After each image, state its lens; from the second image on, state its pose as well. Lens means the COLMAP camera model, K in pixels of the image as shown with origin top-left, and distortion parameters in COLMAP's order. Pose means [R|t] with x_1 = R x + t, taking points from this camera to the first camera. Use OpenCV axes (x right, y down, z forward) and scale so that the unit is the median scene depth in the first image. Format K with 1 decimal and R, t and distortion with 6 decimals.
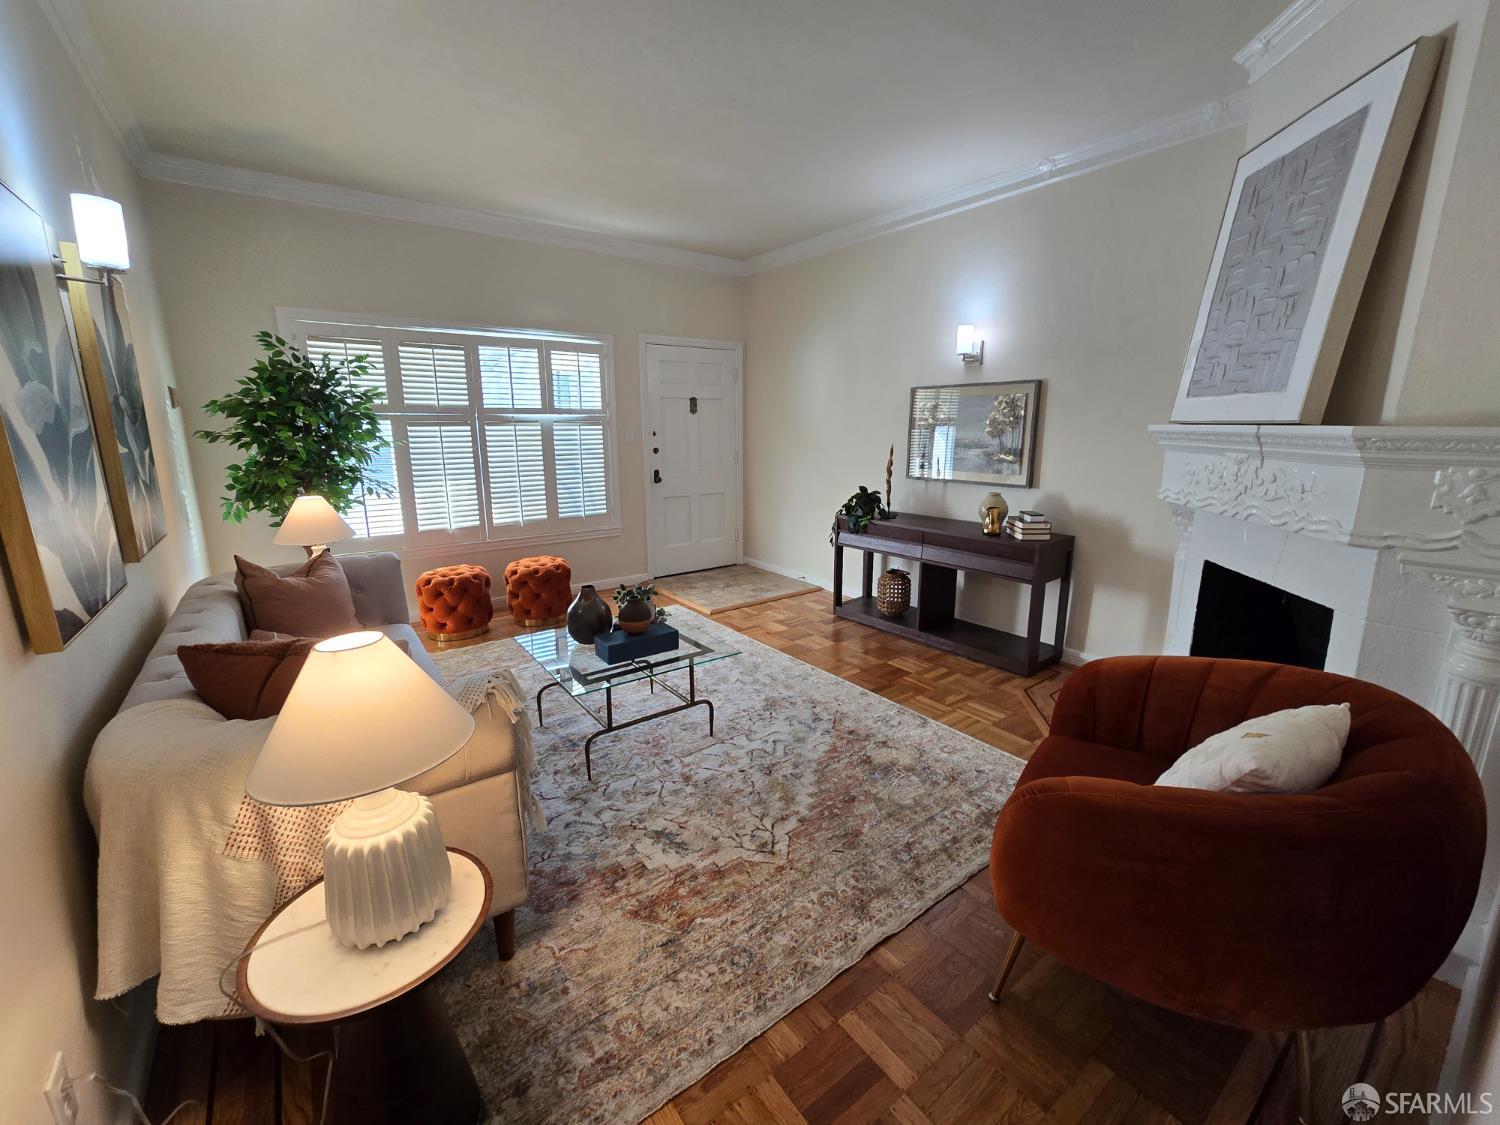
lens RADIAL K [[619.3, 0, 751.5], [0, 619.3, 557.5], [0, 0, 1]] dist [-0.001230, -0.000335]
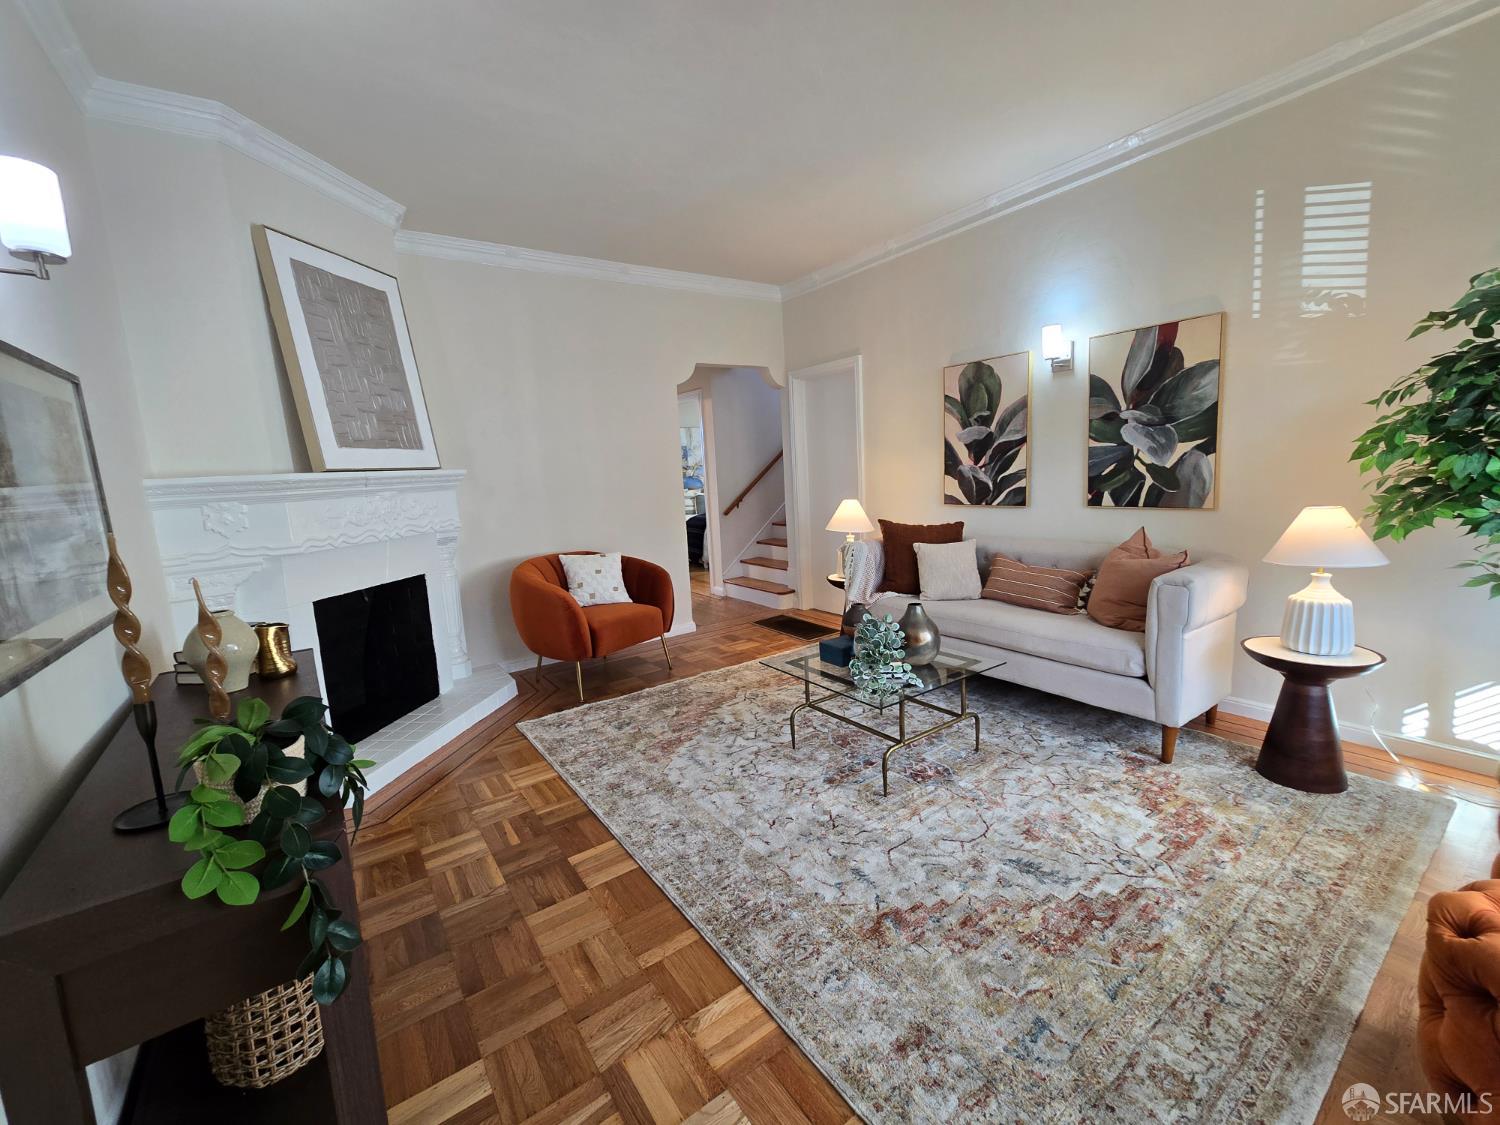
lens RADIAL K [[619.3, 0, 745.0], [0, 619.3, 558.6], [0, 0, 1]] dist [-0.001230, -0.000335]
pose [[-0.998129, 0.043482, 0.042981, -0.030343], [0.055808, 0.935070, 0.350042, -0.272552], [-0.024970, 0.351786, -0.935747, 1.350898]]
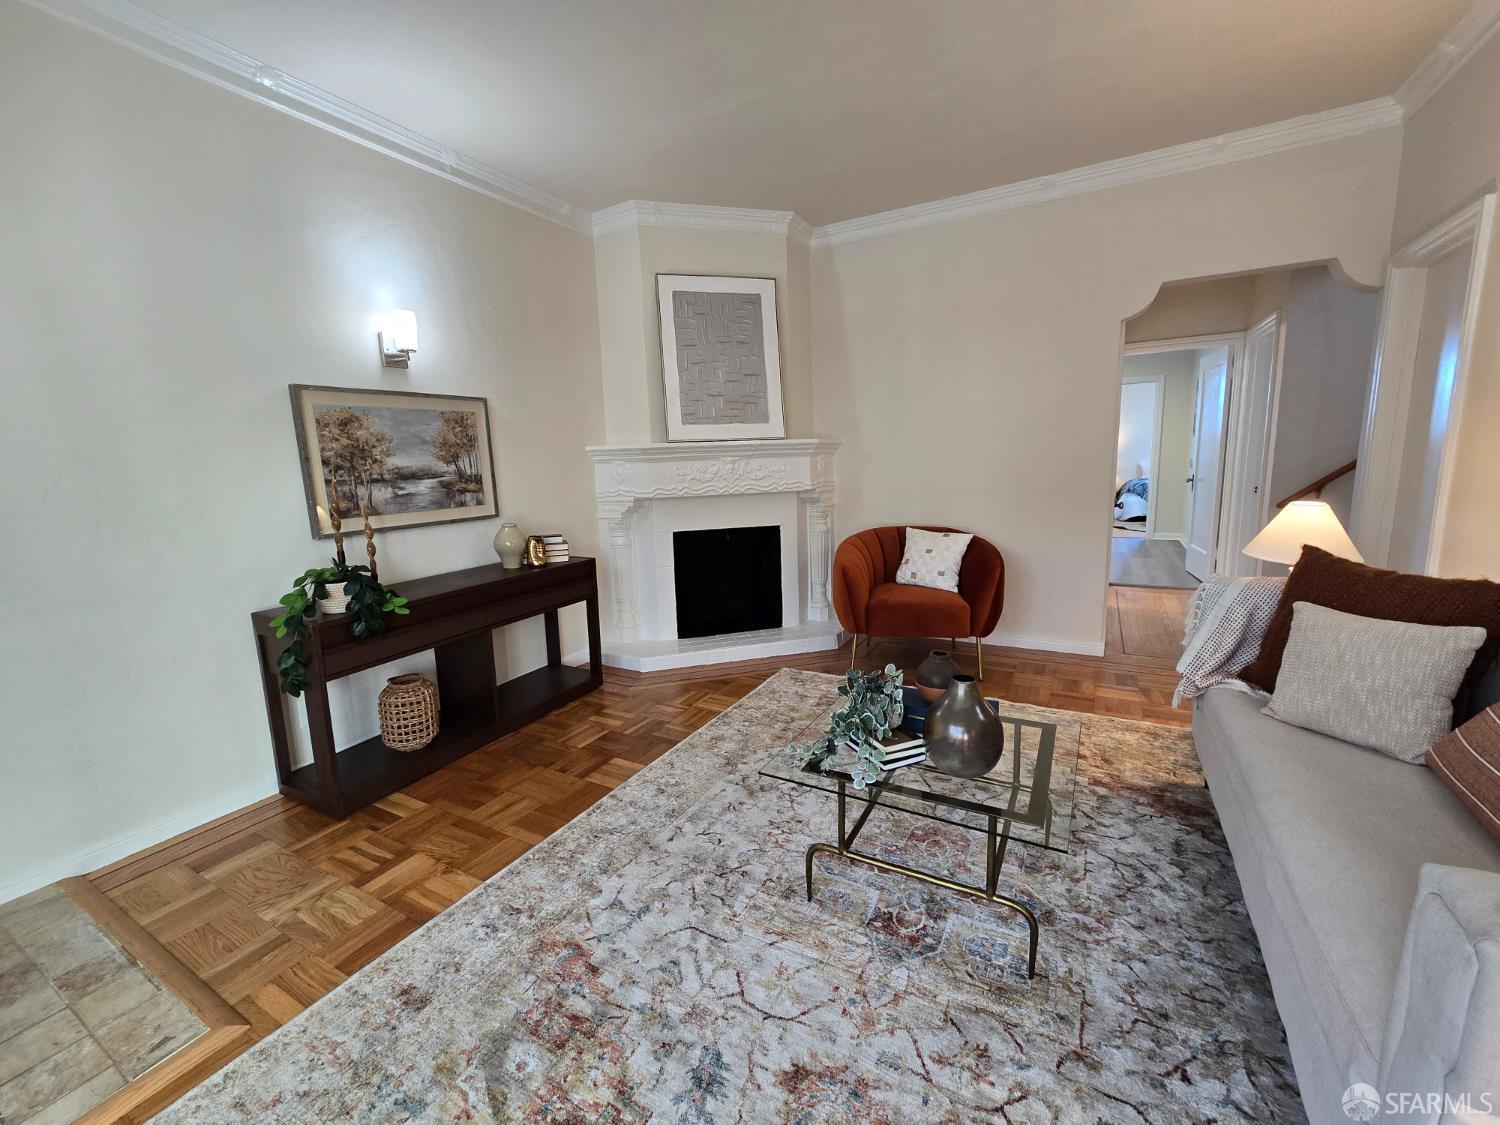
lens RADIAL K [[619.3, 0, 745.3], [0, 619.3, 558.4], [0, 0, 1]] dist [-0.001230, -0.000335]
pose [[-0.396900, -0.137881, 0.907447, -0.505095], [0.226218, 0.943460, 0.242297, -0.184483], [-0.889548, 0.301449, -0.343268, 0.967157]]
